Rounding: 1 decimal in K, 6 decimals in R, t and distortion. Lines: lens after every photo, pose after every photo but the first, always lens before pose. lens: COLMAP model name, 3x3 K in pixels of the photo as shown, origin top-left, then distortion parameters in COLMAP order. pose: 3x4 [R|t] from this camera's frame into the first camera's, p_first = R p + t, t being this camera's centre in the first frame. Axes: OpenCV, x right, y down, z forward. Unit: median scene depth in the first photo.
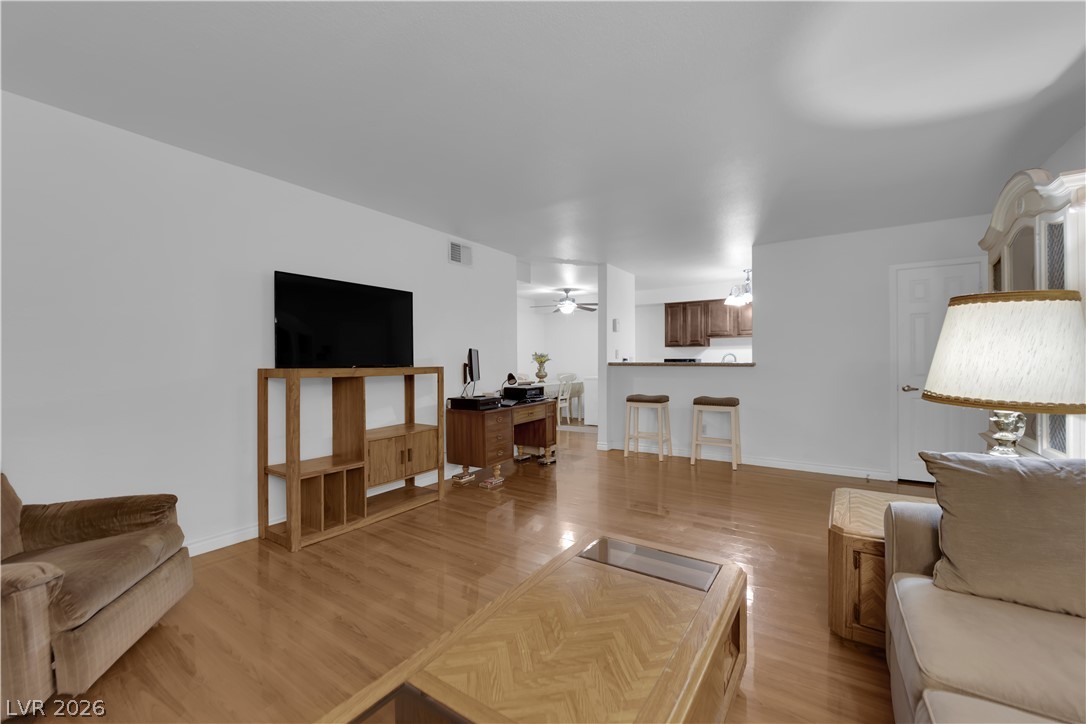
lens RADIAL K [[436.7, 0, 543.0], [0, 436.7, 362.0], [0, 0, 1]] dist [-0.009474, -0.004470]
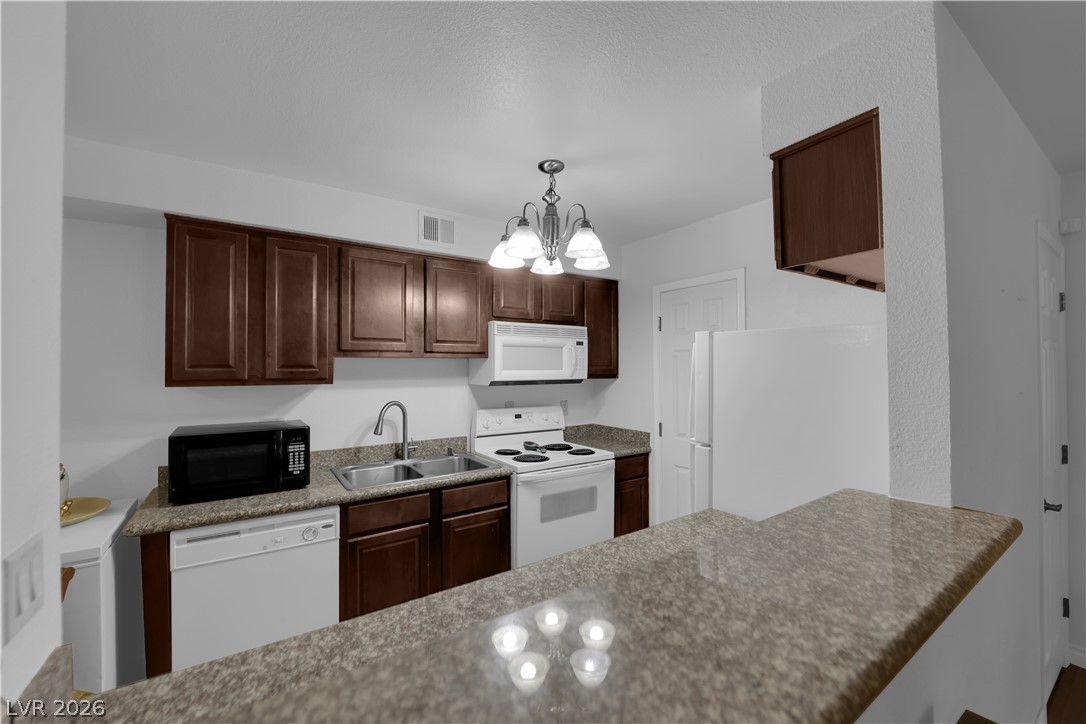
lens RADIAL K [[436.7, 0, 543.0], [0, 436.7, 362.0], [0, 0, 1]] dist [-0.009474, -0.004470]
pose [[0.370303, 0.012329, 0.928829, 0.135770], [0.003177, 0.999889, -0.014539, -0.046961], [-0.928906, 0.008335, 0.370223, 0.750838]]
